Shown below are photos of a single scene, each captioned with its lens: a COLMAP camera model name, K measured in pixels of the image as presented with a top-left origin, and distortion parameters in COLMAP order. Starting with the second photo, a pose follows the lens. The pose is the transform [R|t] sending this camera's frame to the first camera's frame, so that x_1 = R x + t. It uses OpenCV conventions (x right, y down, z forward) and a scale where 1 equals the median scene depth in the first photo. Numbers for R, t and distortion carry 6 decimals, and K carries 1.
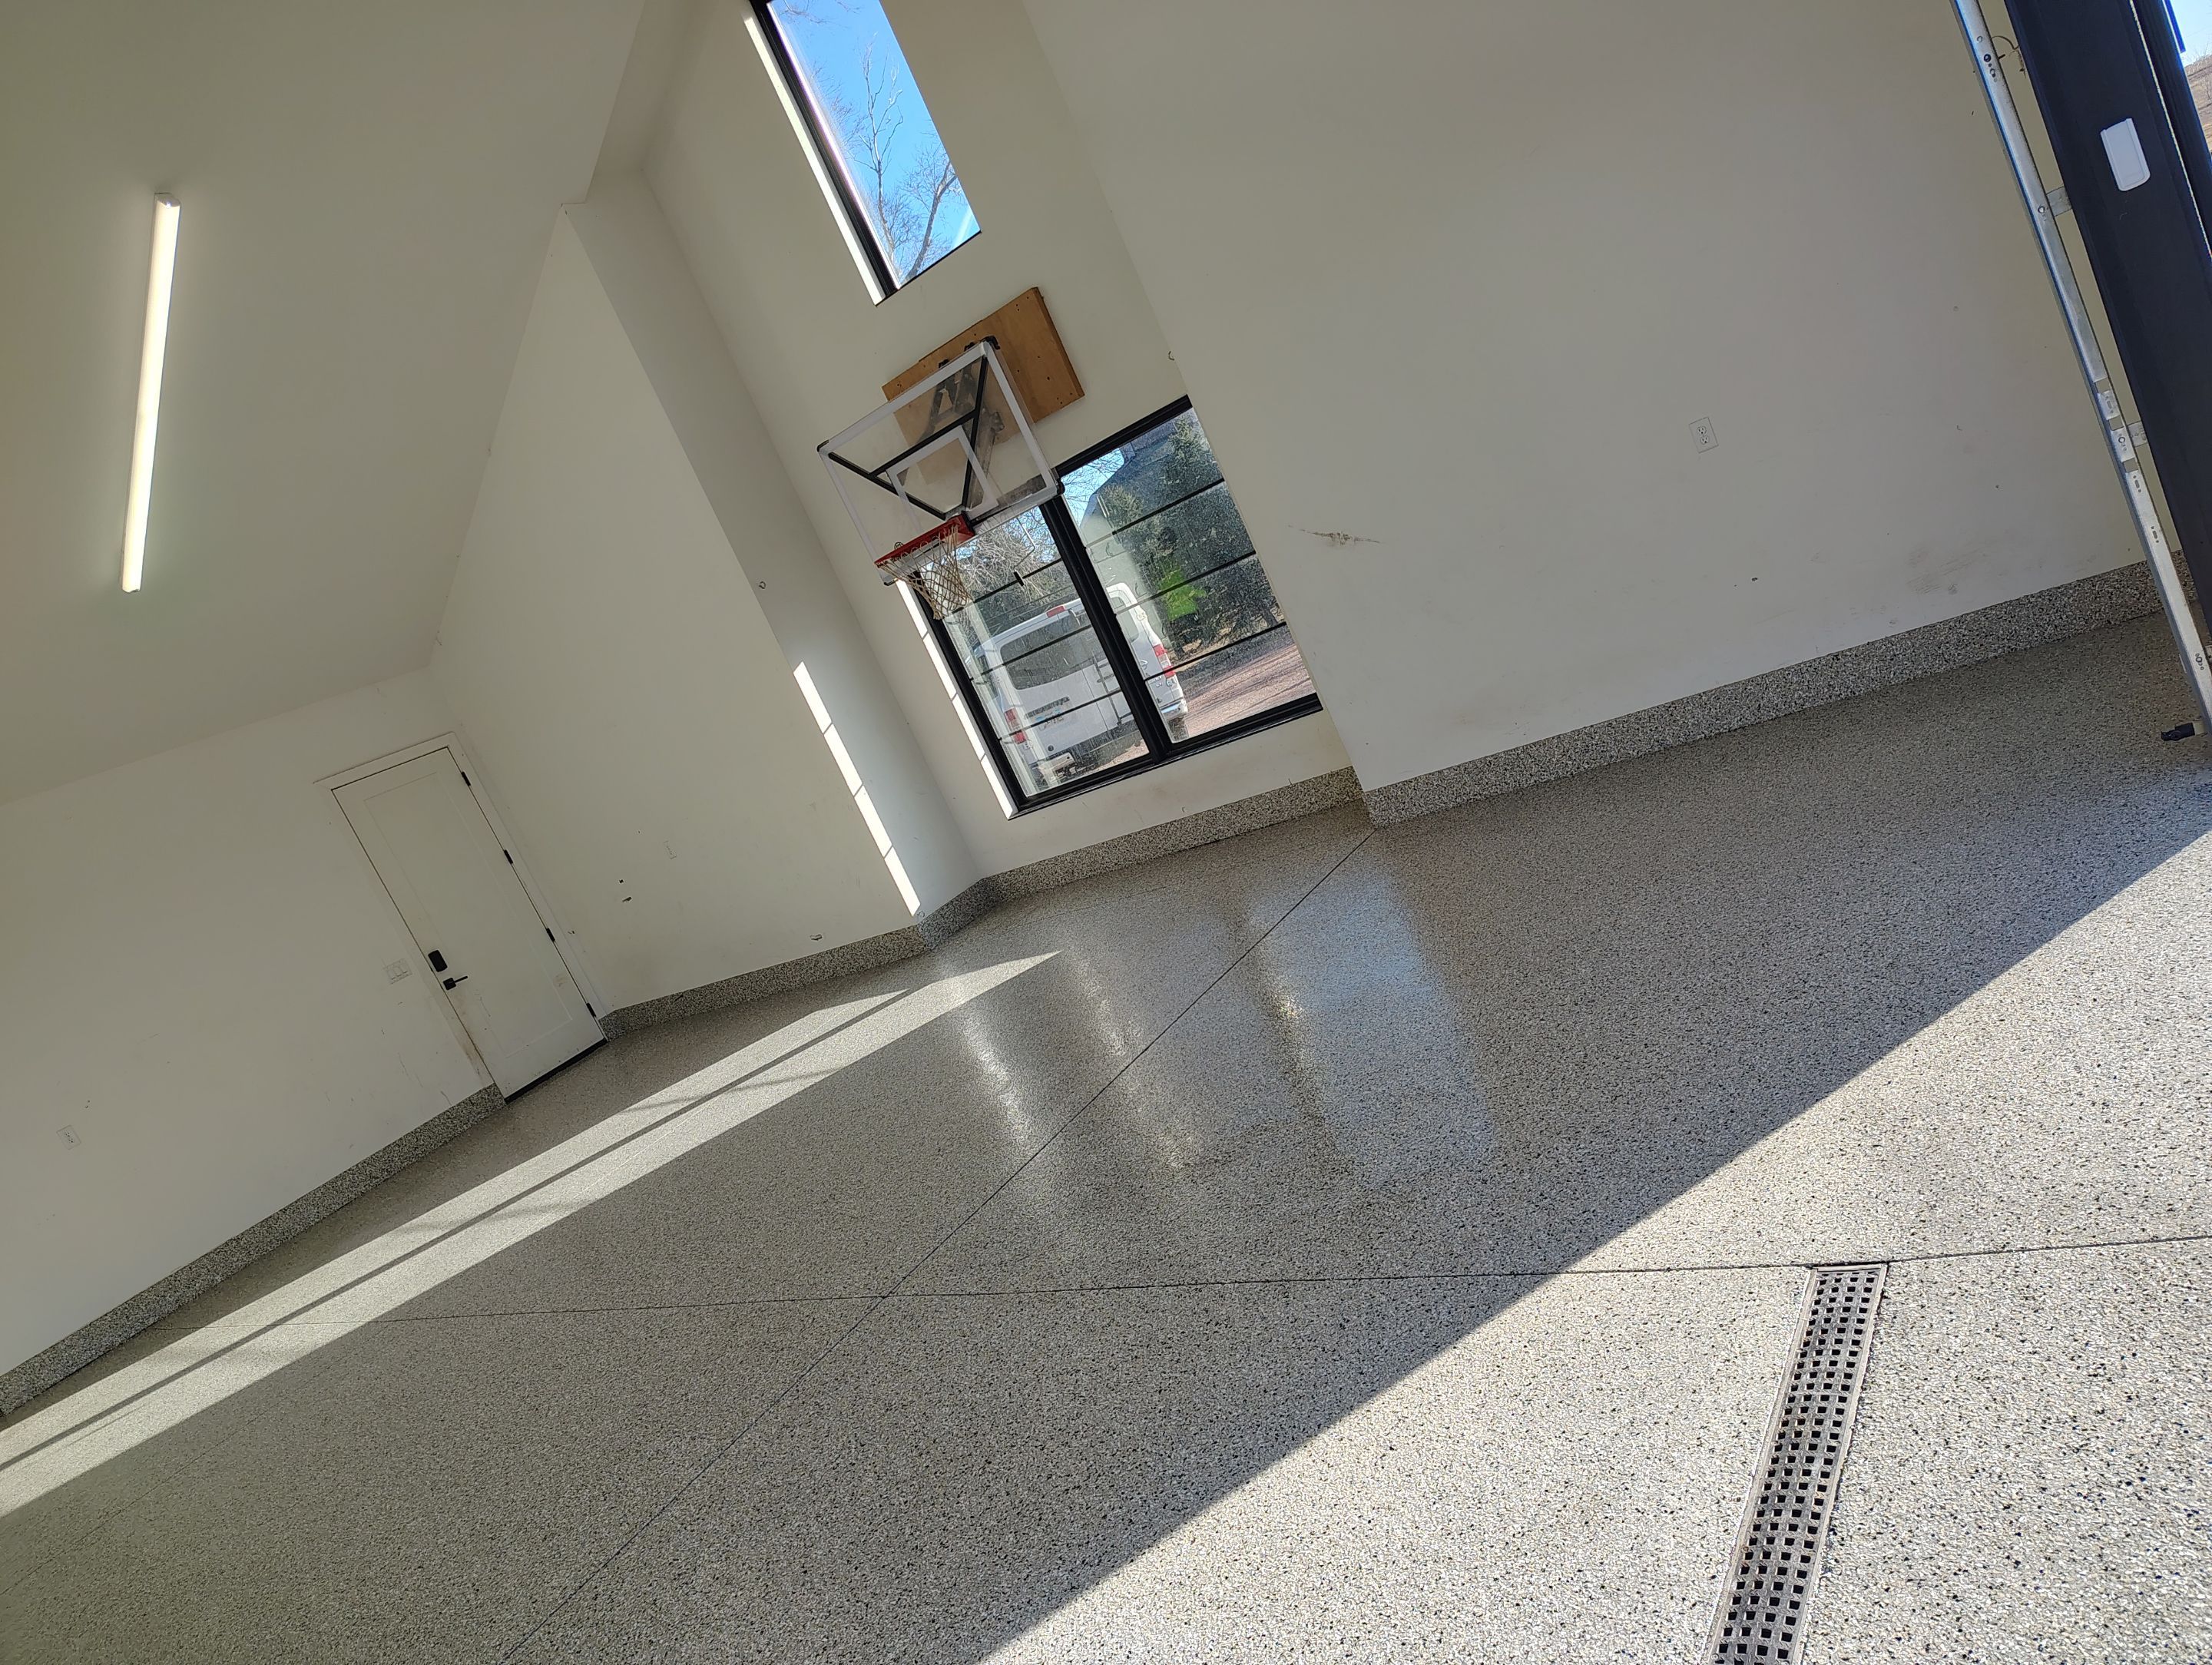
lens RADIAL K [[1518.6, 0, 1082.9], [0, 1518.6, 840.6], [0, 0, 1]] dist [0.052514, -0.064574]
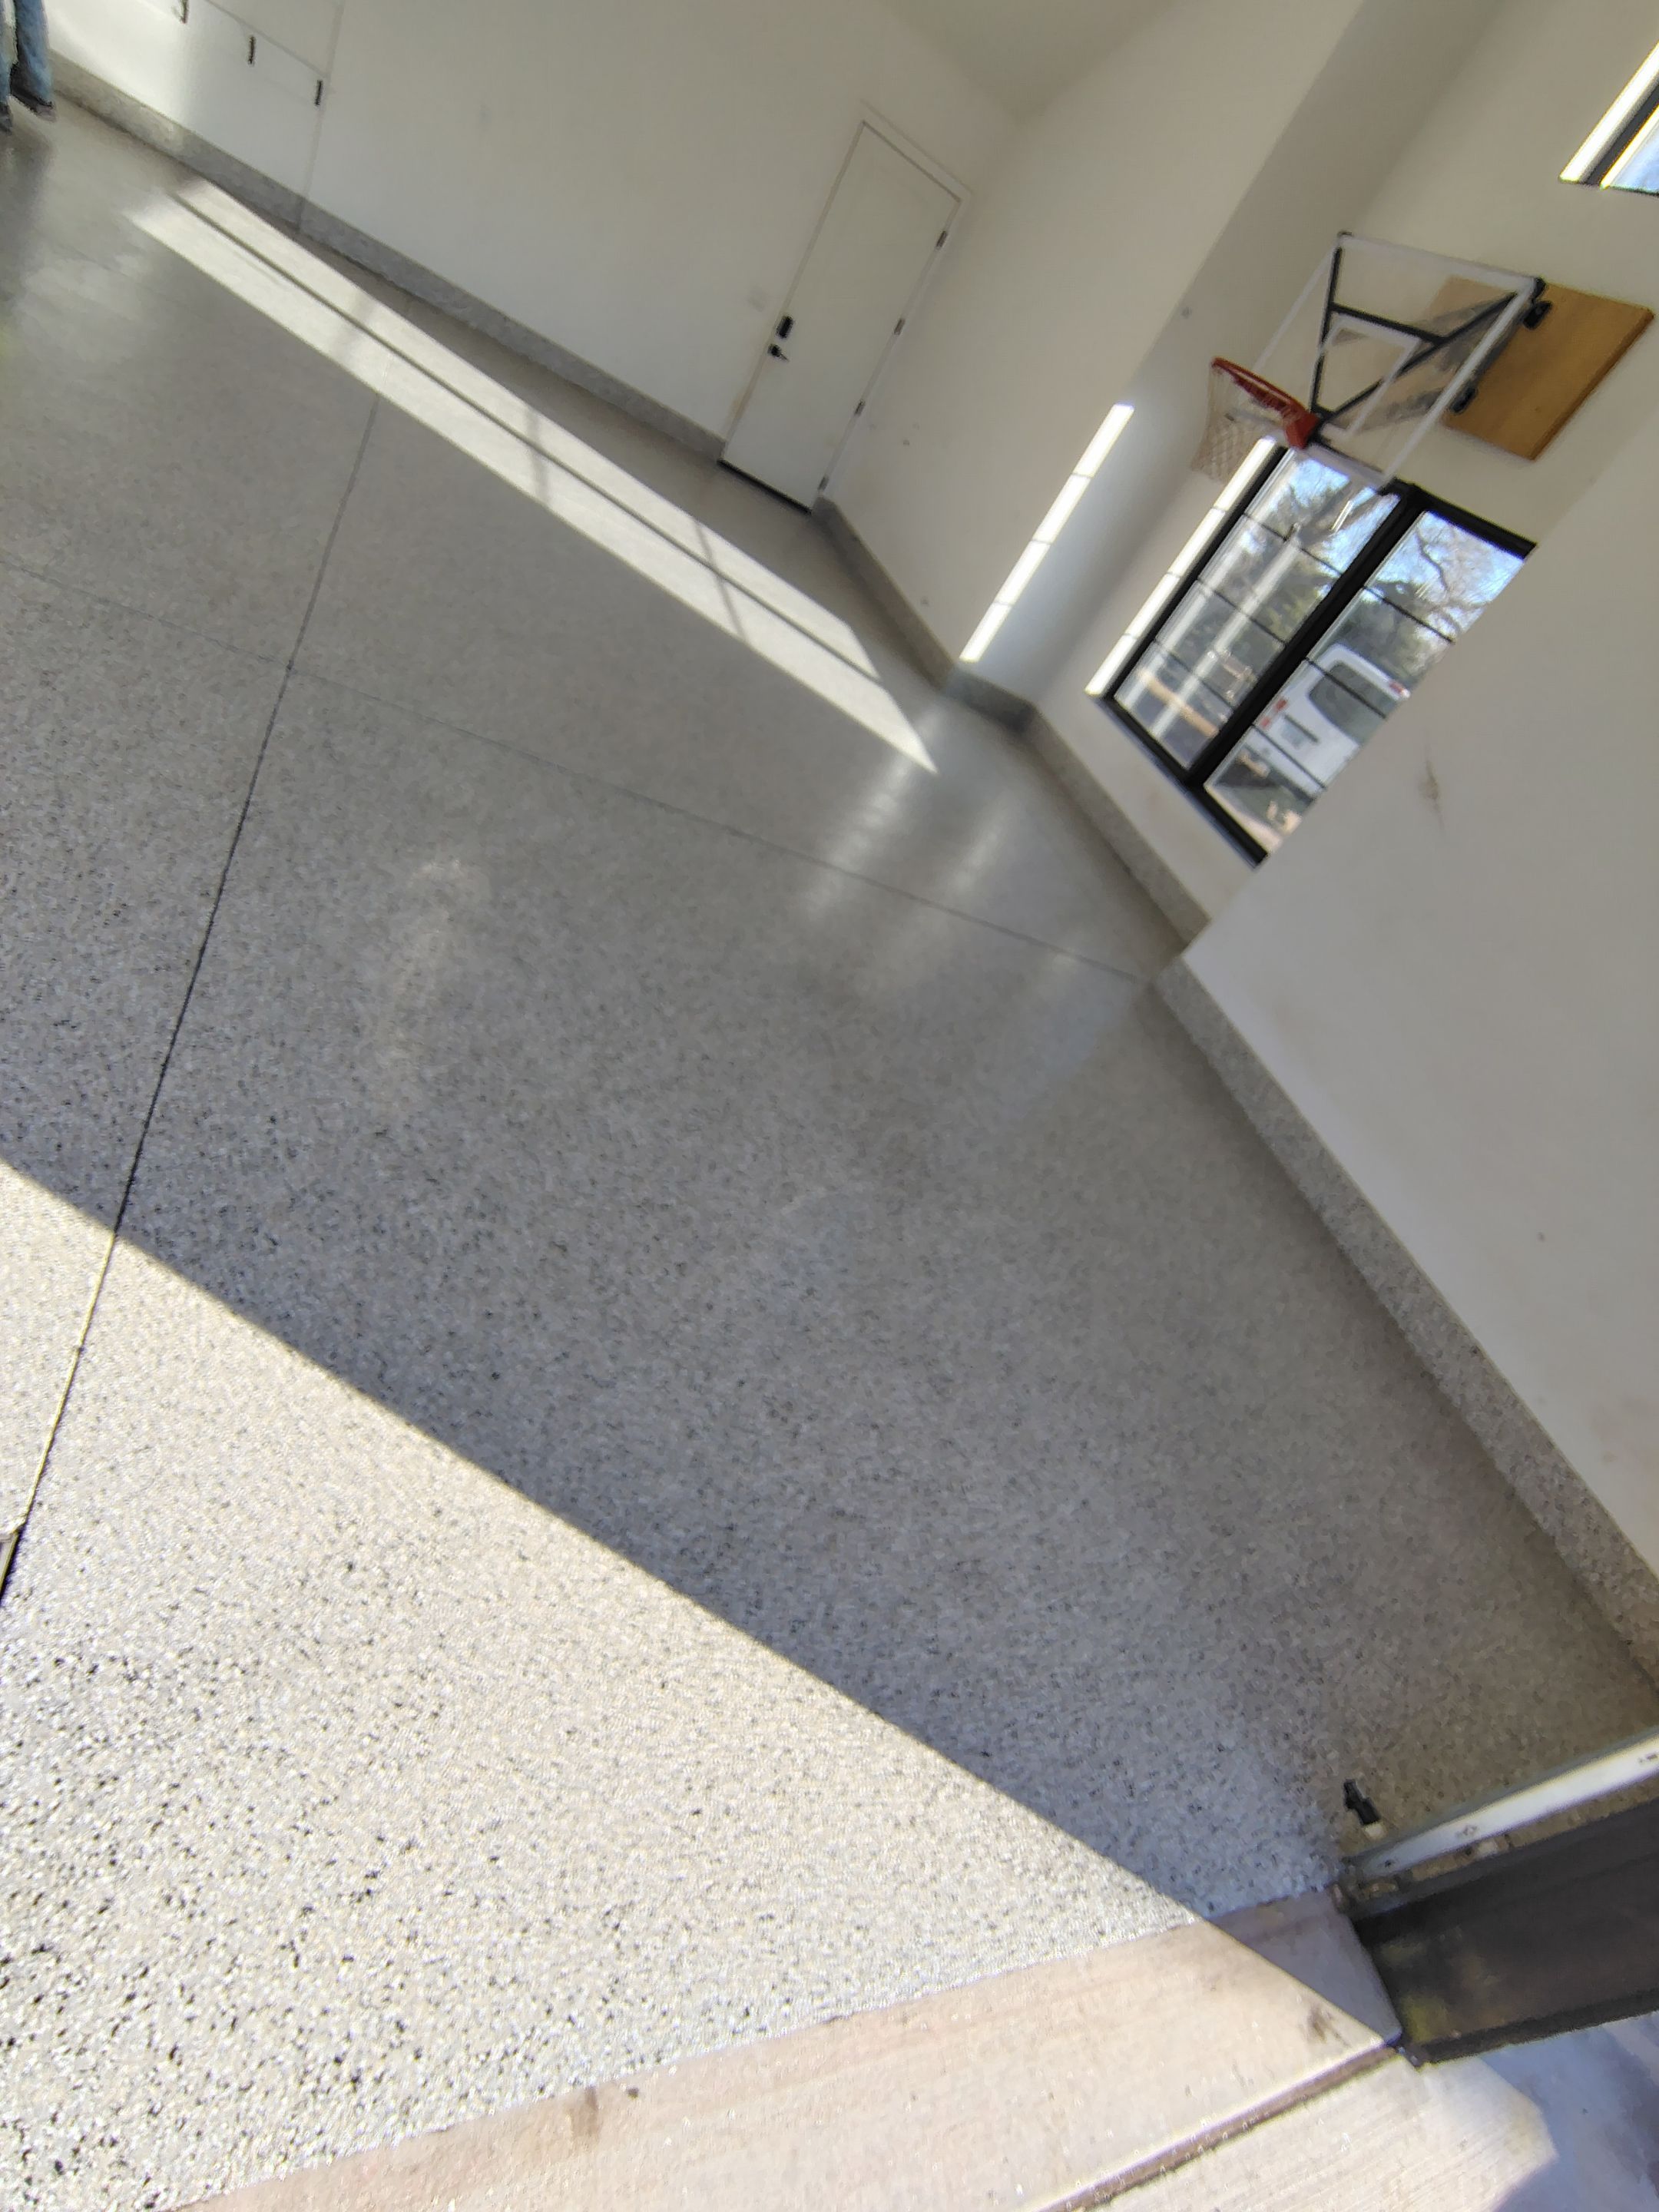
lens RADIAL K [[1033.3, 0, 829.5], [0, 1033.3, 1106.0], [0, 0, 1]] dist [-0.008838, 0.000360]
pose [[0.423271, 0.906003, -0.000397, 0.160195], [-0.803516, 0.375593, 0.461836, -0.110125], [0.418574, -0.195163, 0.886965, 0.272931]]
